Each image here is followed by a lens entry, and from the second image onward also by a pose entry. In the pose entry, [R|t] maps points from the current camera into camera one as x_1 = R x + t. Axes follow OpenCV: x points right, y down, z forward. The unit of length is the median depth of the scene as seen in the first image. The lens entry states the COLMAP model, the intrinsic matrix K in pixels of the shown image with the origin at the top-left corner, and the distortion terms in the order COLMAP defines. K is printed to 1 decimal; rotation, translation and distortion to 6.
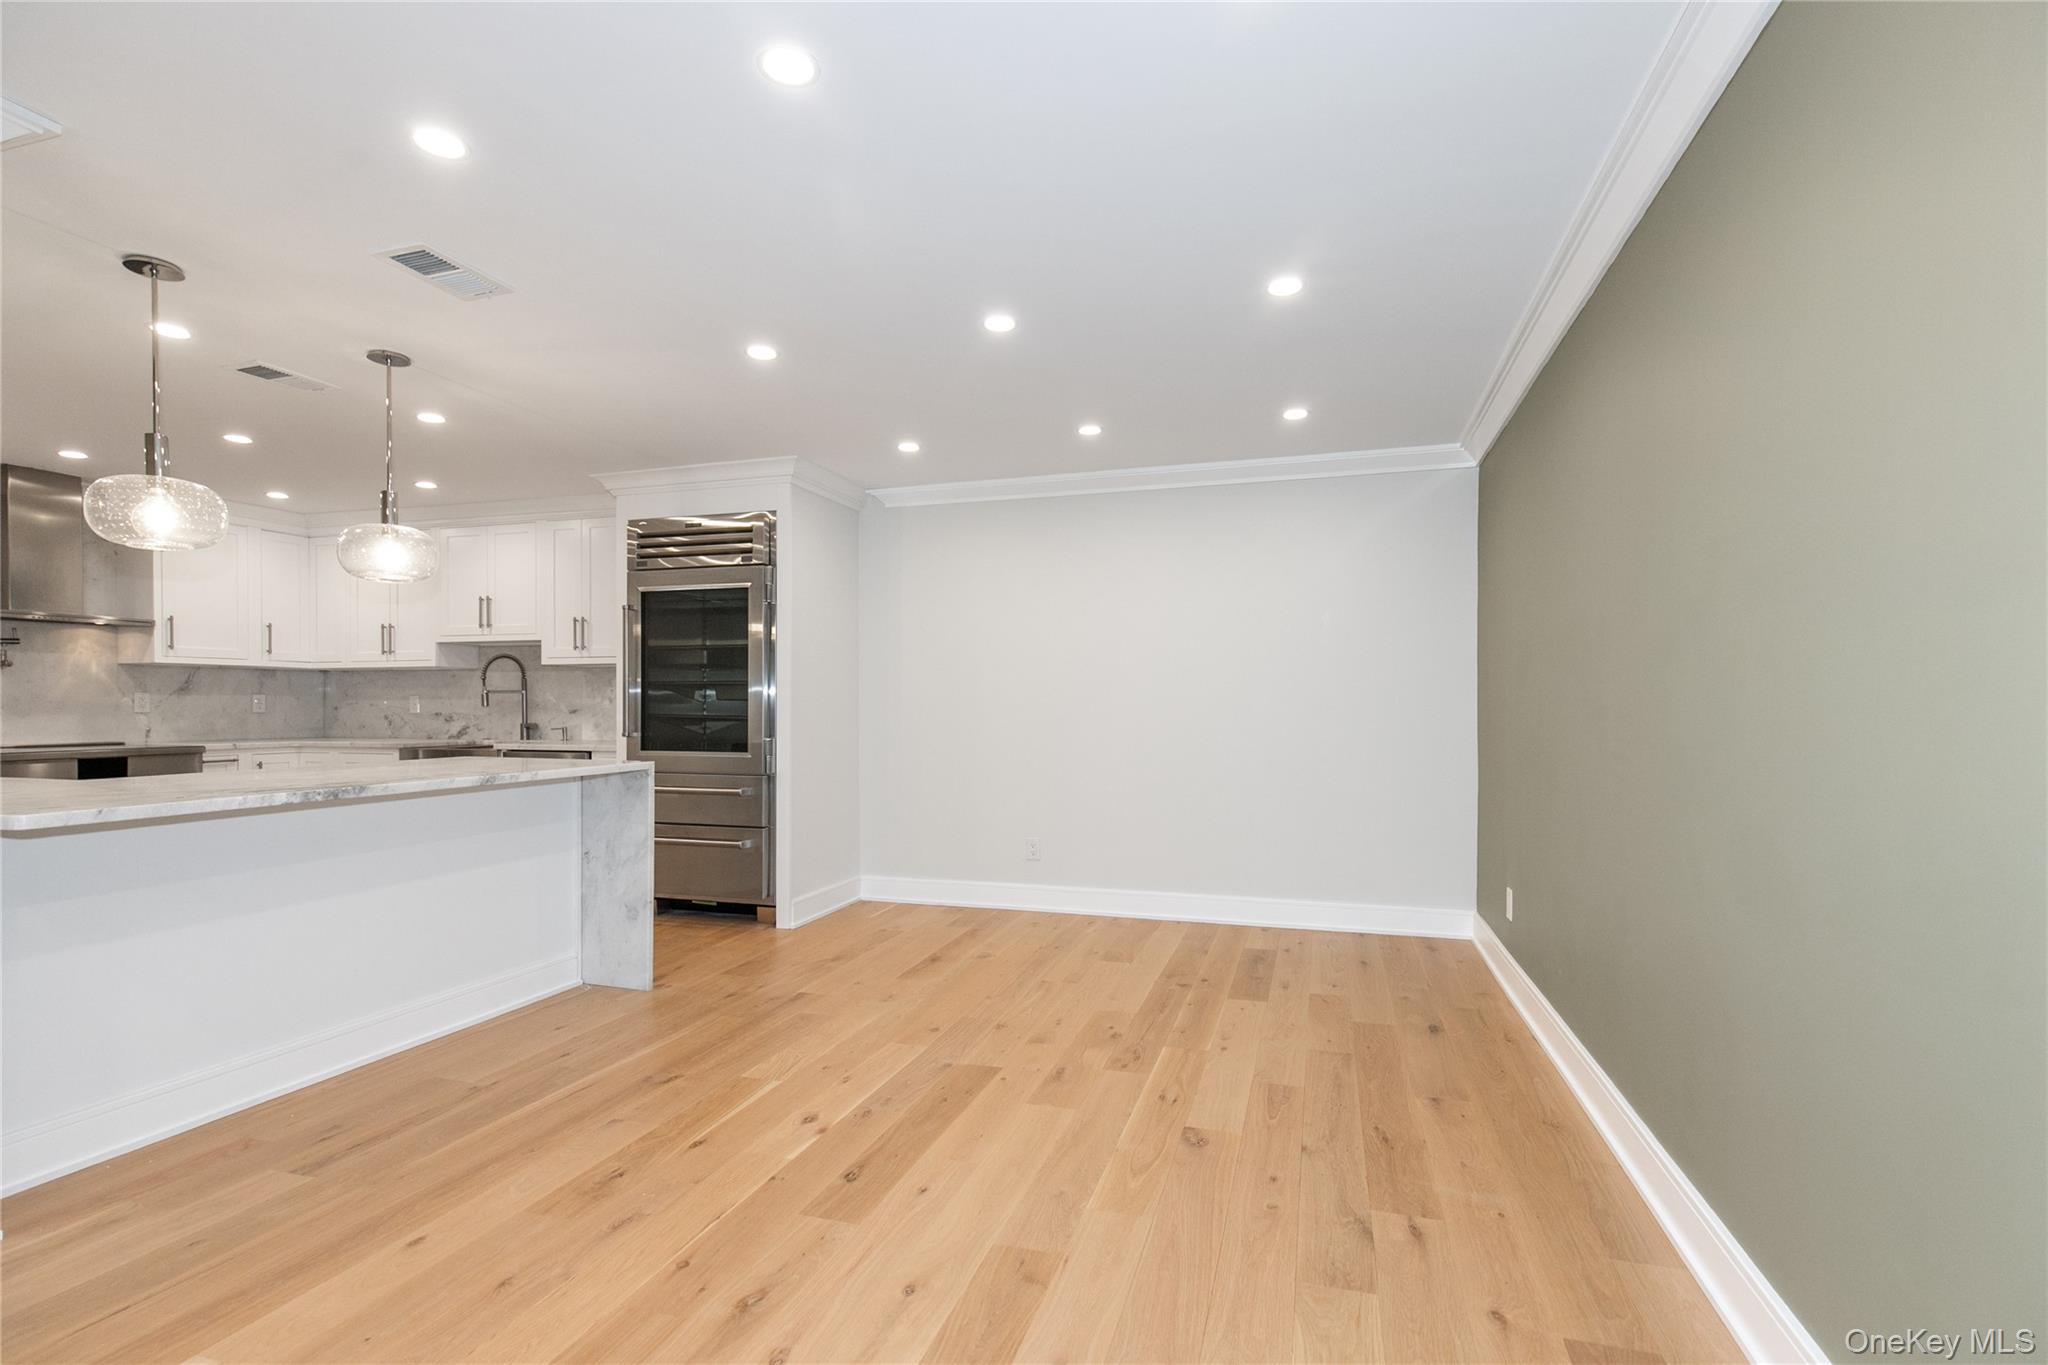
lens RADIAL K [[941.5, 0, 1045.6], [0, 941.5, 706.8], [0, 0, 1]] dist [0.004741, 0.000320]
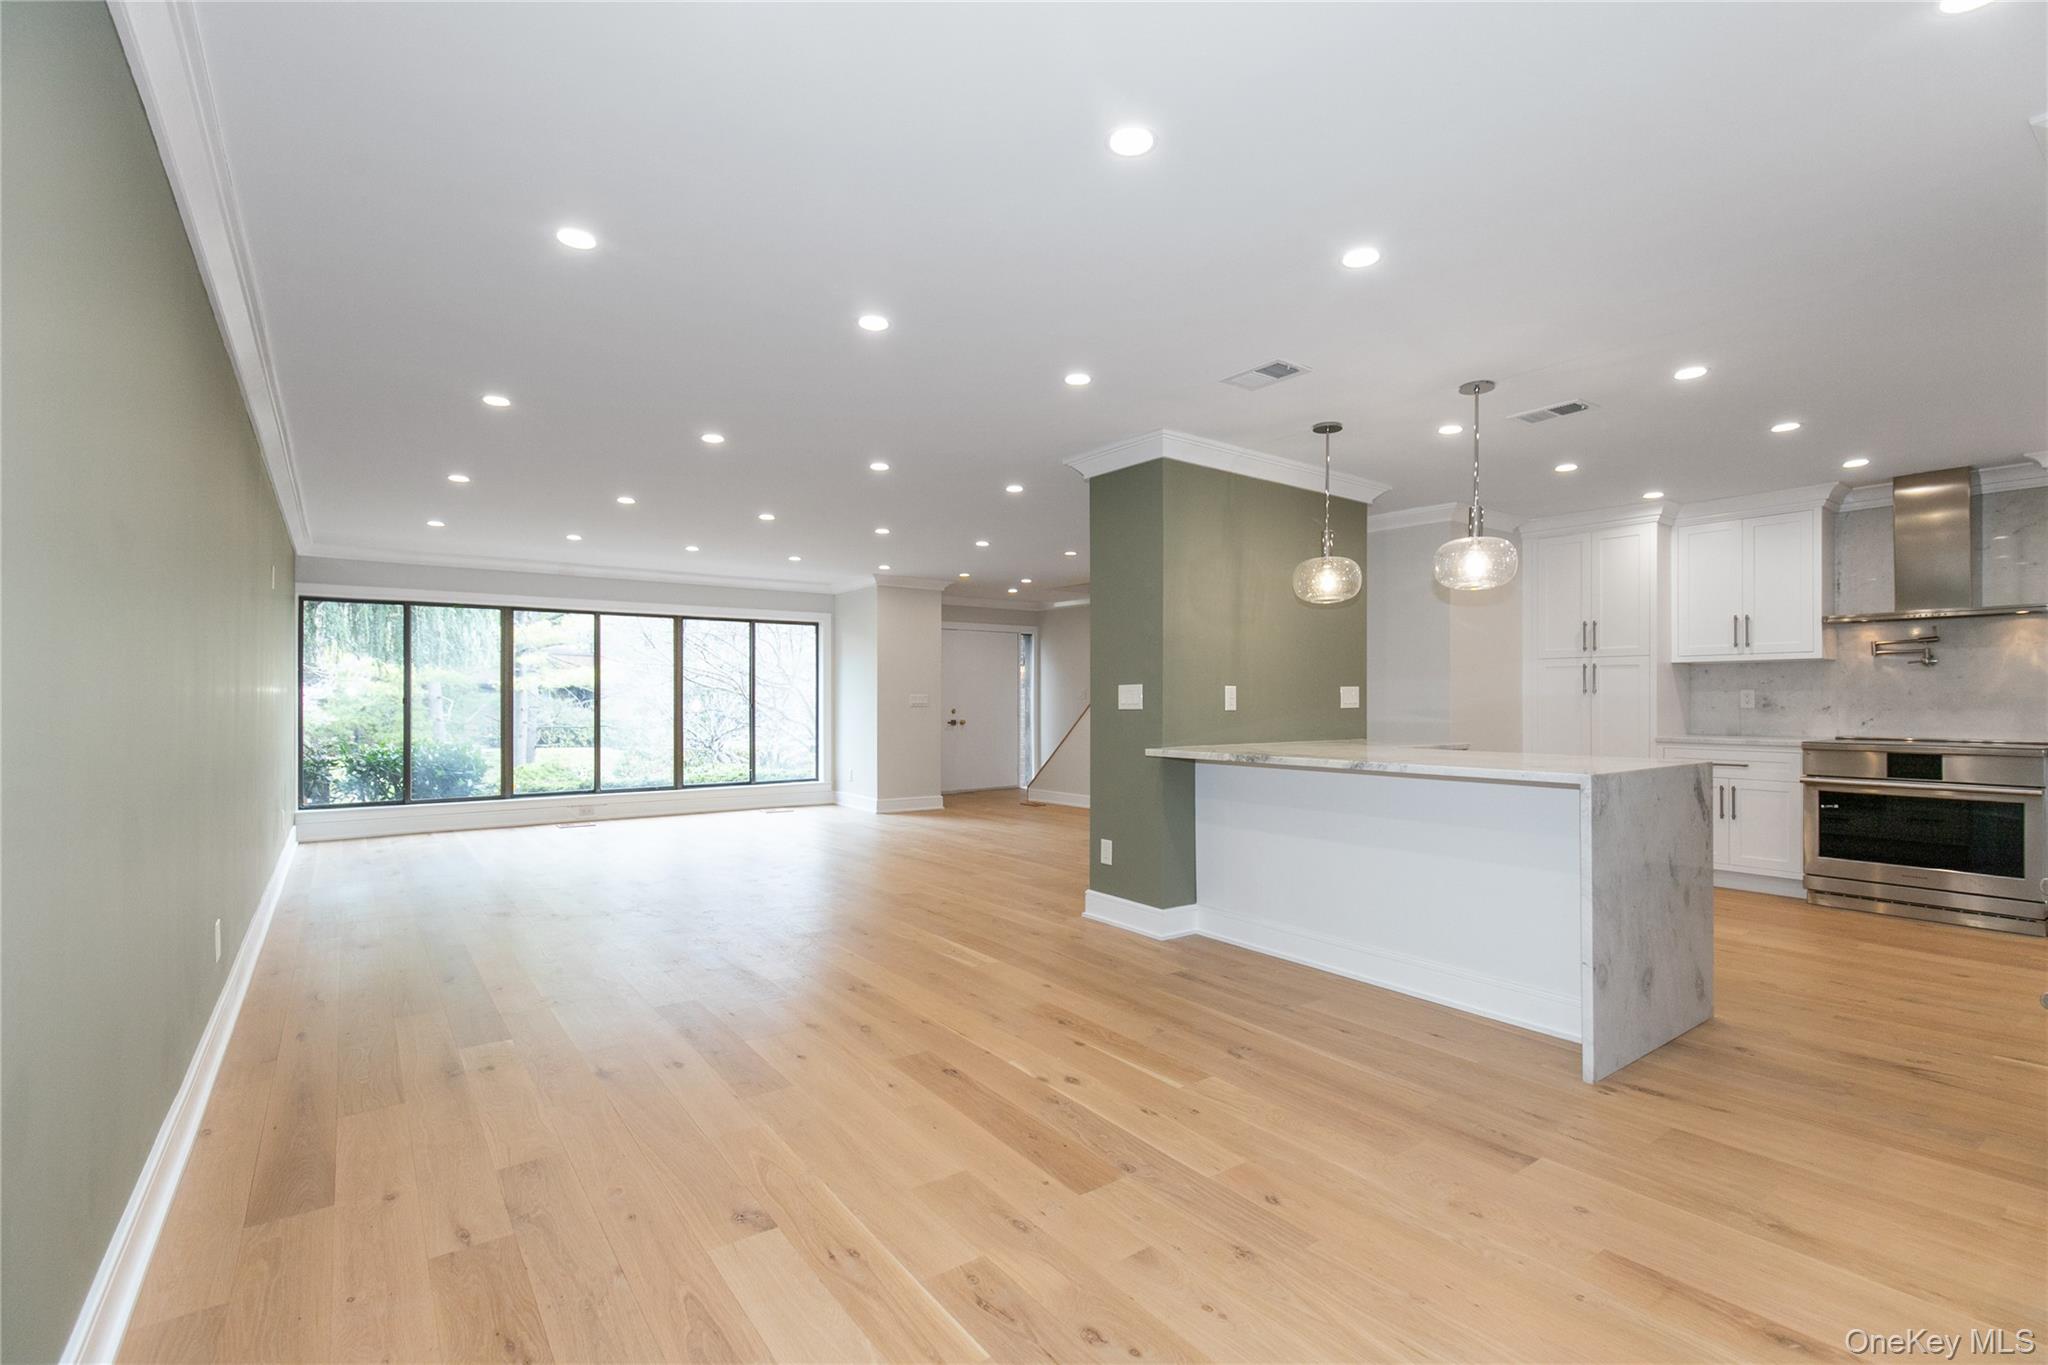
lens RADIAL K [[920.1, 0, 1030.3], [0, 920.1, 698.7], [0, 0, 1]] dist [0.001807, -0.000059]
pose [[-0.600389, -0.001518, -0.799707, 0.324673], [-0.002574, 0.999997, 0.000035, -0.001099], [0.799704, 0.002080, -0.600391, 0.826427]]
